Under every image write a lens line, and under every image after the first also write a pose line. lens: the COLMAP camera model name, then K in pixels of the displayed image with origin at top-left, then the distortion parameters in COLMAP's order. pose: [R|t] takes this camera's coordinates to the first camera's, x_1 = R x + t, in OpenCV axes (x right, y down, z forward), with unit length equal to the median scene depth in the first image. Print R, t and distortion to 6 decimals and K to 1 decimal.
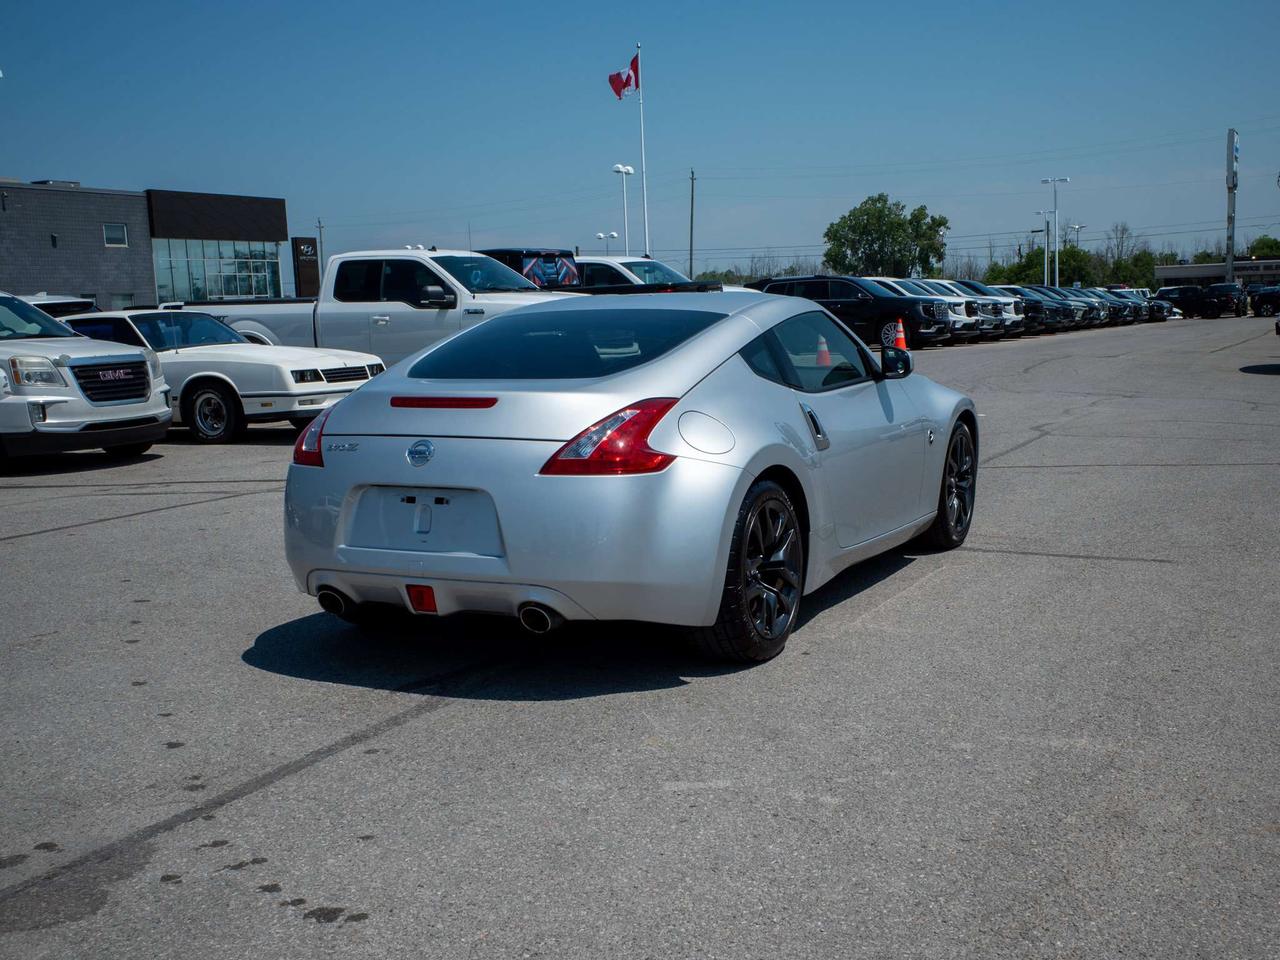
lens RADIAL K [[1455.7, 0, 692.0], [0, 1455.7, 592.9], [0, 0, 1]] dist [-0.061237, 0.053251]
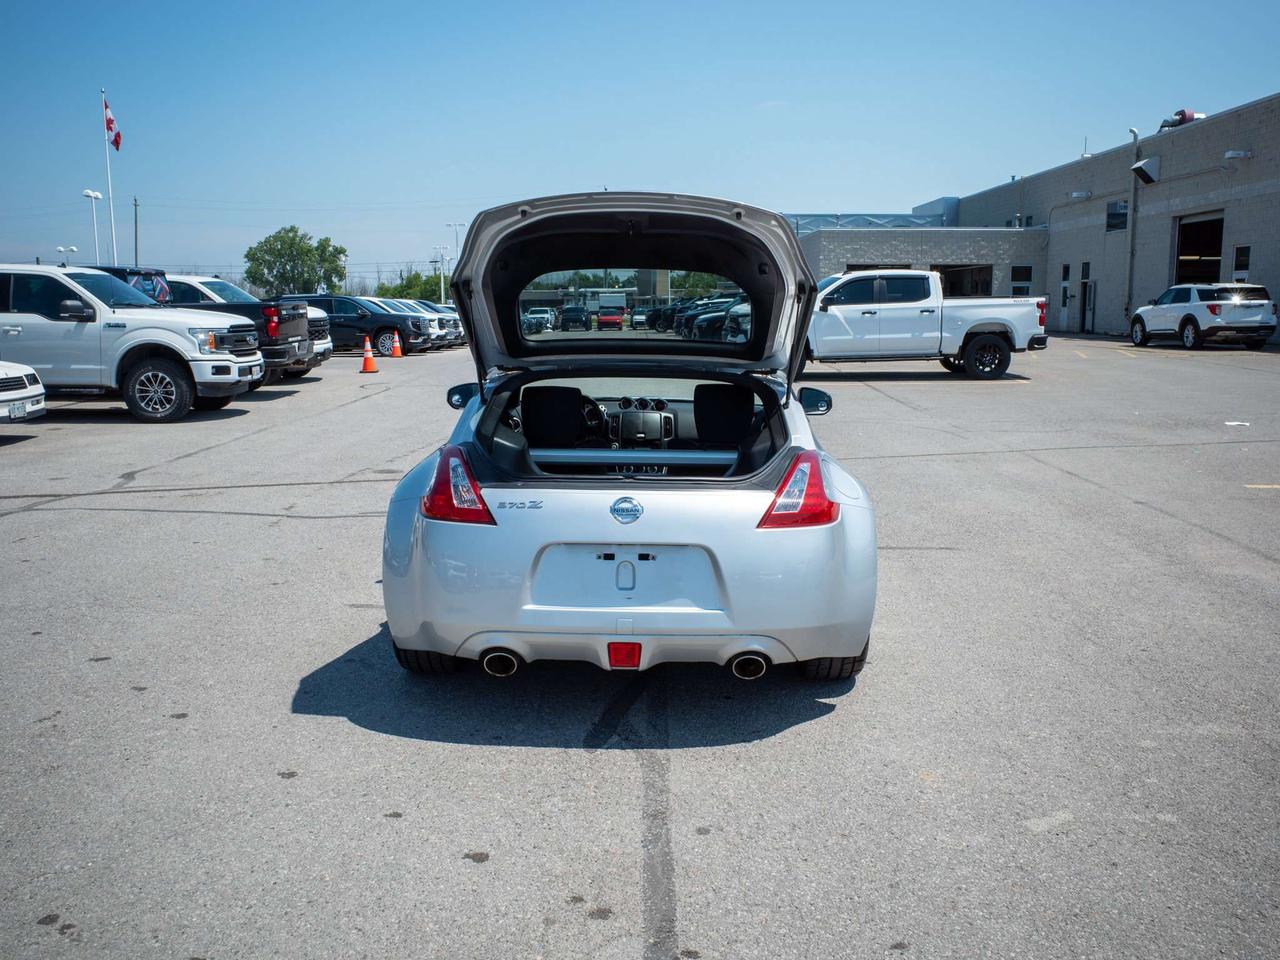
lens RADIAL K [[1116.8, 0, 651.3], [0, 1116.8, 500.8], [0, 0, 1]] dist [-0.066820, 0.069797]
pose [[0.905541, -0.039539, 0.422413, -0.416355], [0.052708, 0.998419, -0.019537, -0.073255], [-0.420972, 0.039956, 0.906193, 0.250498]]
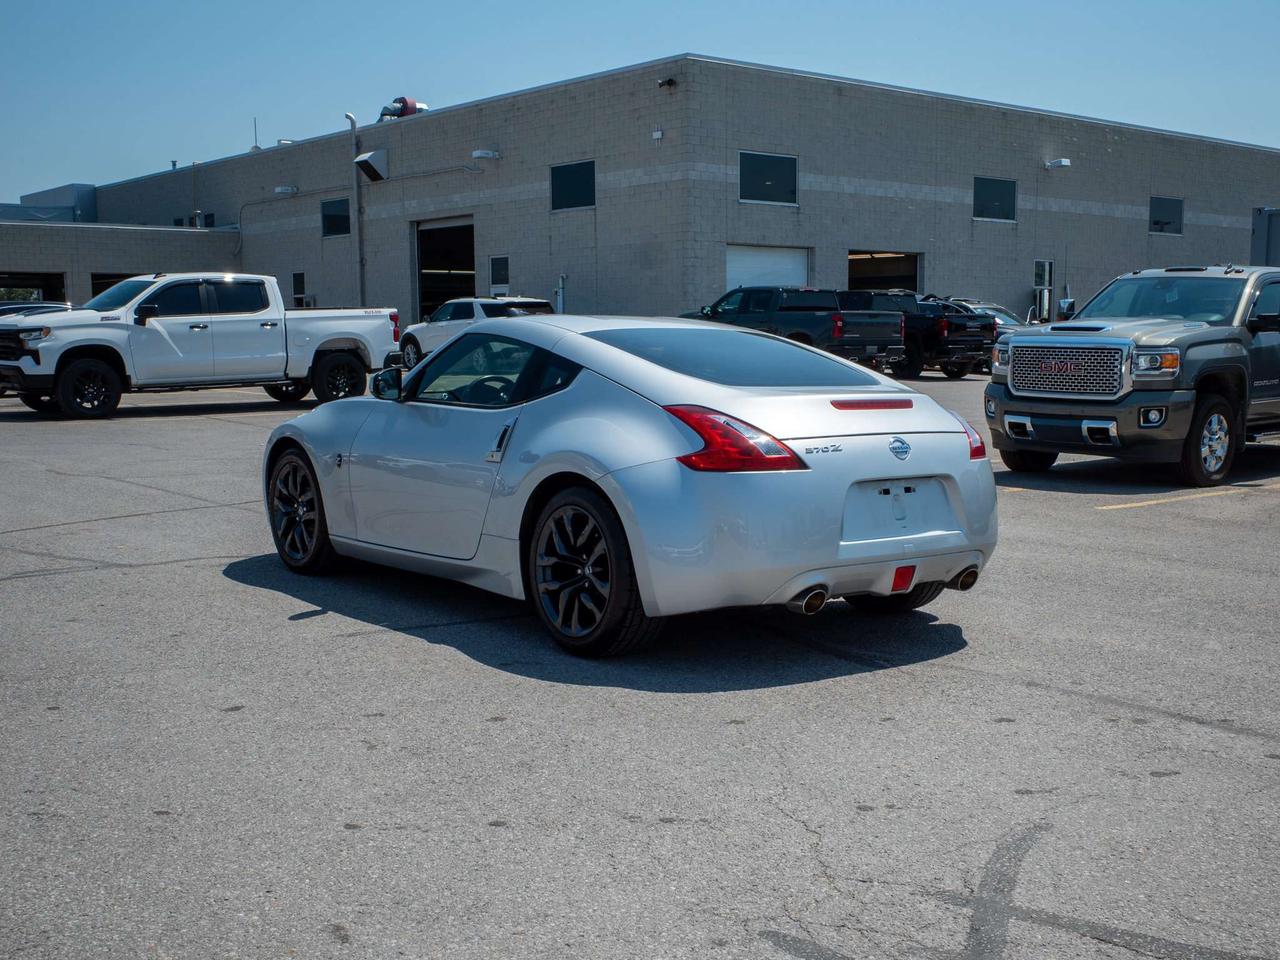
lens RADIAL K [[1455.7, 0, 692.0], [0, 1455.7, 592.9], [0, 0, 1]] dist [-0.061237, 0.053251]
pose [[0.426078, -0.123515, 0.896215, -1.072053], [0.160681, 0.985218, 0.059390, -0.066255], [-0.890303, 0.118700, 0.439626, 0.557754]]
